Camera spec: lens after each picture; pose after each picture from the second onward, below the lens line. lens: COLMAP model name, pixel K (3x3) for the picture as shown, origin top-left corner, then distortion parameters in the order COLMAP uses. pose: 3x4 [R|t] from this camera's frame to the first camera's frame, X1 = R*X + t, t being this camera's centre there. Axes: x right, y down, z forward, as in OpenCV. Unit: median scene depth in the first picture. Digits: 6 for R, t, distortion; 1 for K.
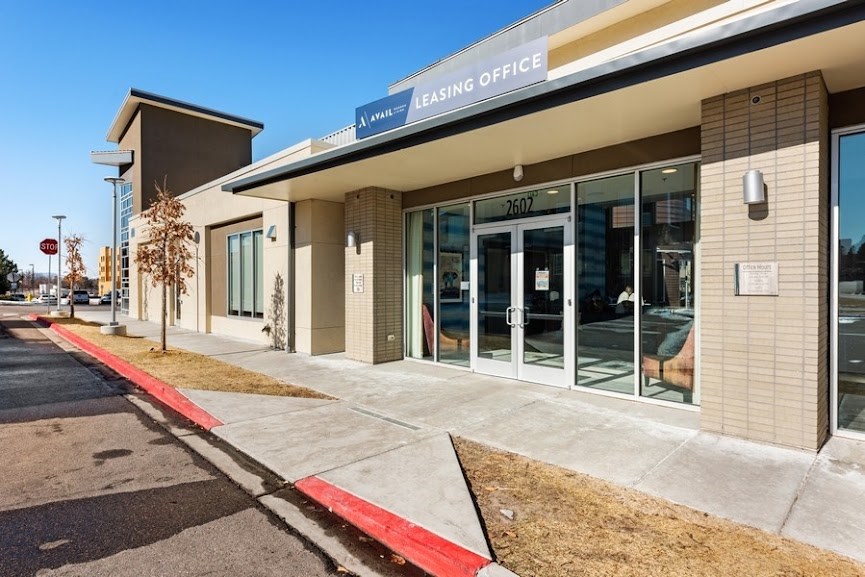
lens RADIAL K [[464.2, 0, 432.5], [0, 464.2, 288.5], [0, 0, 1]] dist [0.016057, 0.000336]
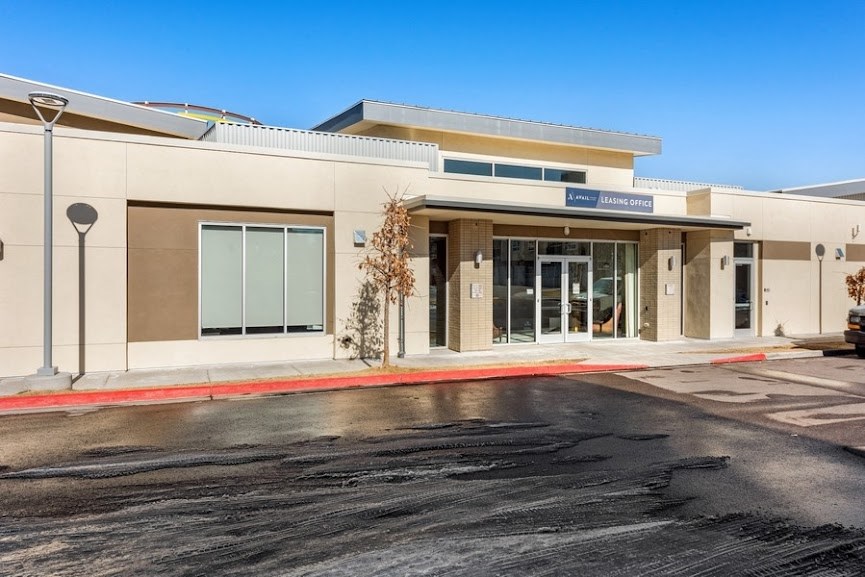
lens RADIAL K [[609.2, 0, 432.5], [0, 609.2, 288.5], [0, 0, 1]] dist [0.004784, 0.001862]
pose [[0.342582, -0.012018, 0.939411, -2.139885], [0.004126, 0.999928, 0.011287, -0.044556], [-0.939479, 0.000010, 0.342607, 0.629528]]
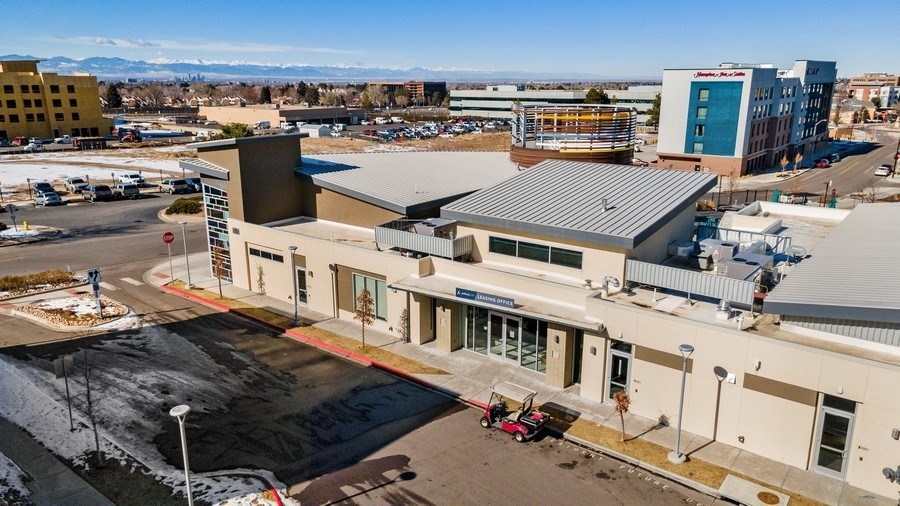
lens RADIAL K [[655.4, 0, 450.0], [0, 655.4, 253.0], [0, 0, 1]] dist [0.034074, 0.000535]
pose [[0.990899, -0.037041, 0.129410, -0.692734], [0.002292, 0.965897, 0.258917, -1.585892], [-0.134588, -0.256264, 0.957191, -2.875927]]
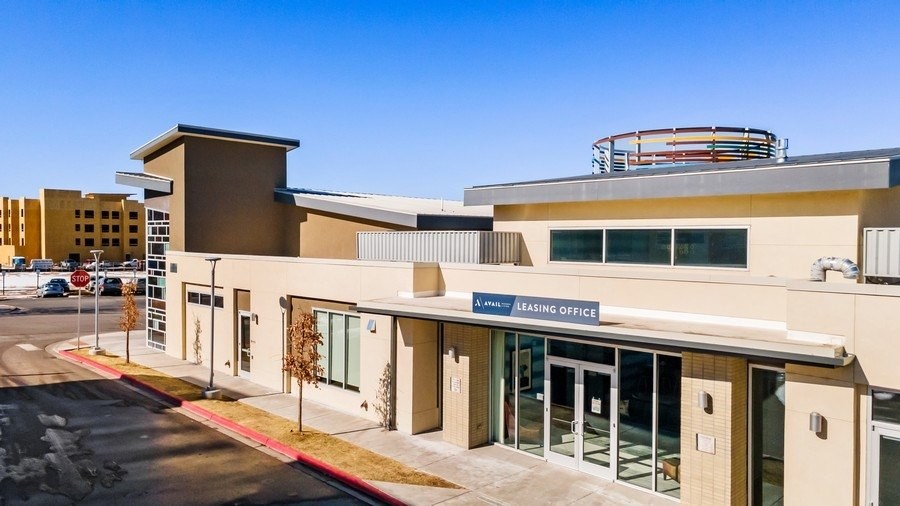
lens RADIAL K [[655.4, 0, 450.0], [0, 655.4, 253.0], [0, 0, 1]] dist [0.034074, 0.000535]
pose [[0.999951, 0.005984, 0.007902, -0.228450], [-0.006140, 0.999782, 0.019944, -0.496437], [-0.007781, -0.019992, 0.999770, -0.991279]]
